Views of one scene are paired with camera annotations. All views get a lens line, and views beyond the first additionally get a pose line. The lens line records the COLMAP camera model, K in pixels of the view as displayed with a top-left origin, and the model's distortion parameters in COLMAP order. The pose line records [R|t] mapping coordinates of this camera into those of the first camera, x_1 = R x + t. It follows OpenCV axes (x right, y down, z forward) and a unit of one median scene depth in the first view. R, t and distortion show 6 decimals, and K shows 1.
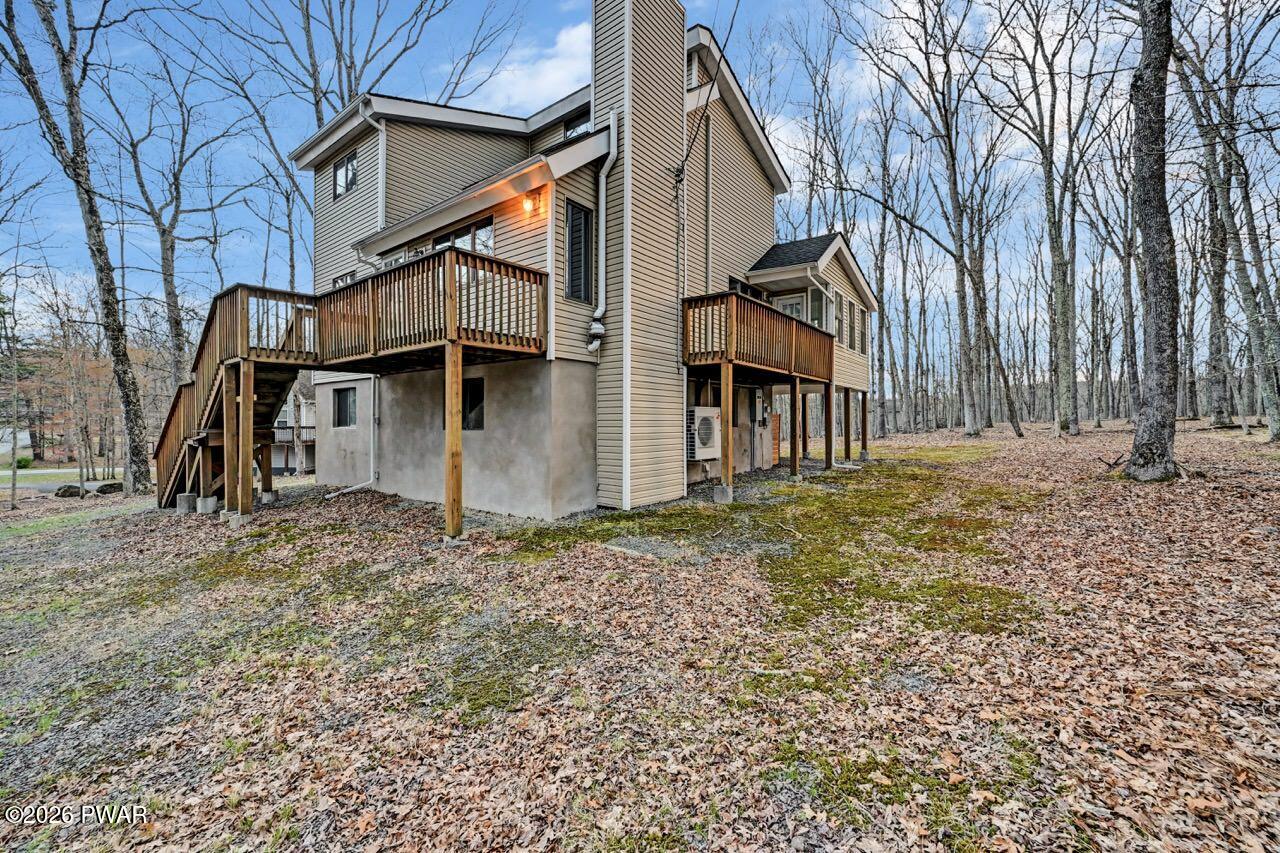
lens RADIAL K [[510.0, 0, 642.3], [0, 510.0, 424.5], [0, 0, 1]] dist [-0.000441, 0.000340]
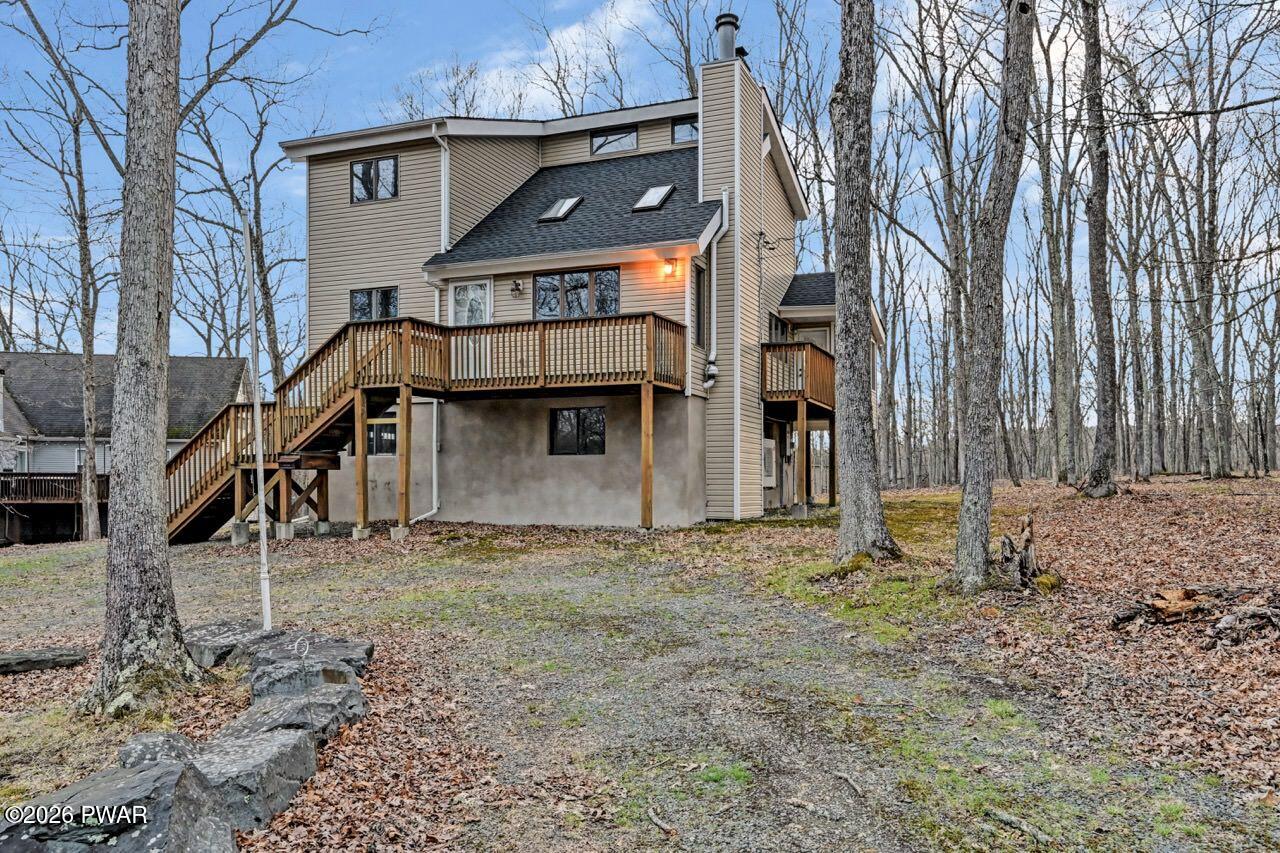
lens RADIAL K [[973.3, 0, 644.2], [0, 973.3, 483.5], [0, 0, 1]] dist [-0.007102, -0.000201]
pose [[0.963811, 0.004591, 0.266549, -0.677965], [-0.001600, 0.999933, -0.011440, 0.083653], [-0.266583, 0.010600, 0.963754, -0.922466]]
